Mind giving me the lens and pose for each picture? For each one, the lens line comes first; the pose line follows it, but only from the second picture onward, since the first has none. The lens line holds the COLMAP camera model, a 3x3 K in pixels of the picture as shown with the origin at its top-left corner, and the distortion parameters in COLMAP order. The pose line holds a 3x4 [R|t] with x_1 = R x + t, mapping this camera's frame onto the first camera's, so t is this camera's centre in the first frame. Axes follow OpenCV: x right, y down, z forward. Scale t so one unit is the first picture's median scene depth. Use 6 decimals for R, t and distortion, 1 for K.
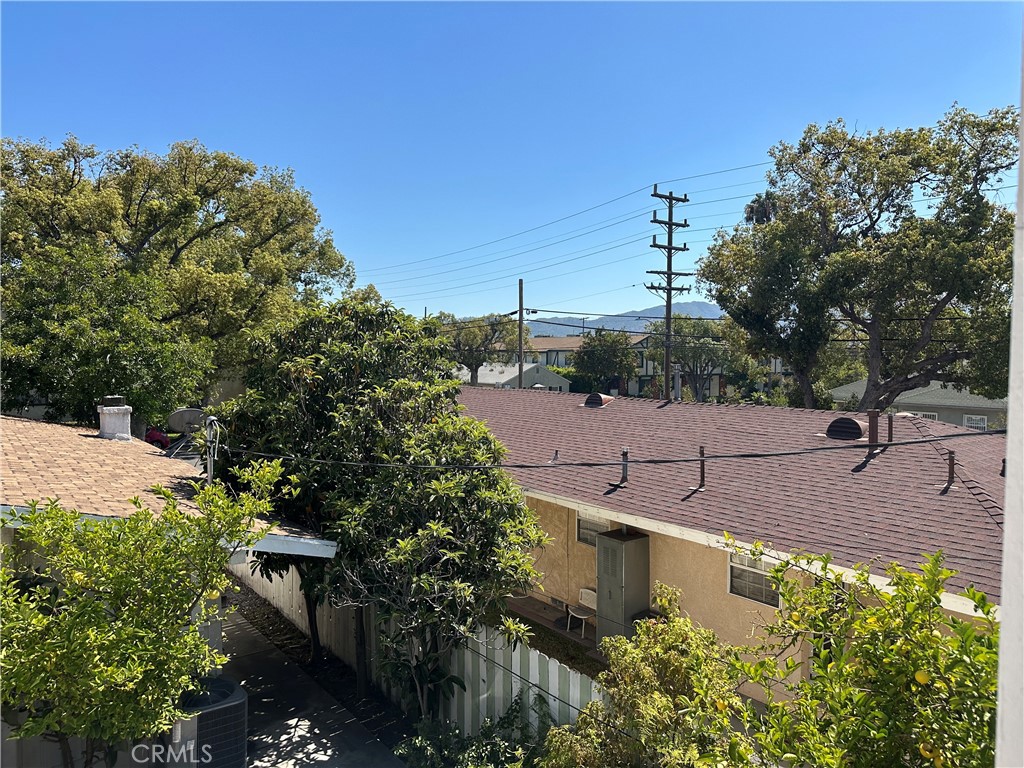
lens RADIAL K [[719.4, 0, 522.2], [0, 719.4, 390.3], [0, 0, 1]] dist [0.060255, -0.074369]
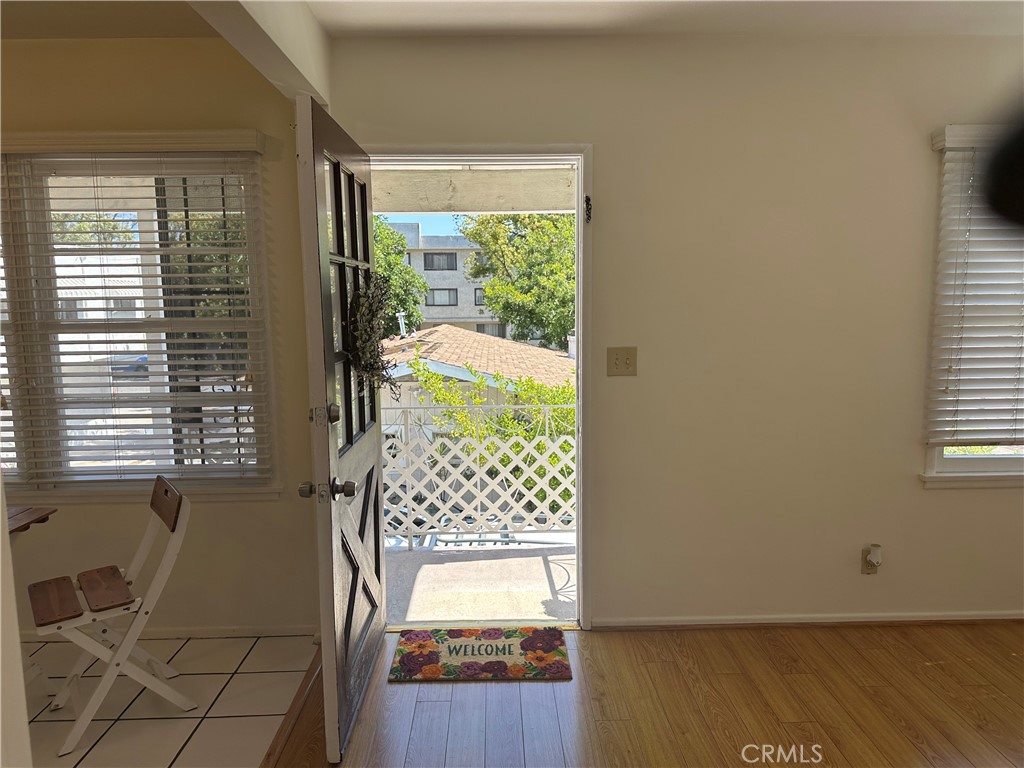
lens RADIAL K [[755.9, 0, 513.6], [0, 755.9, 400.9], [0, 0, 1]] dist [0.058192, -0.008912]
pose [[0.808871, 0.063697, -0.584526, 0.190639], [-0.012368, 0.995738, 0.091393, 0.012875], [0.587856, -0.066696, 0.806211, -0.247099]]
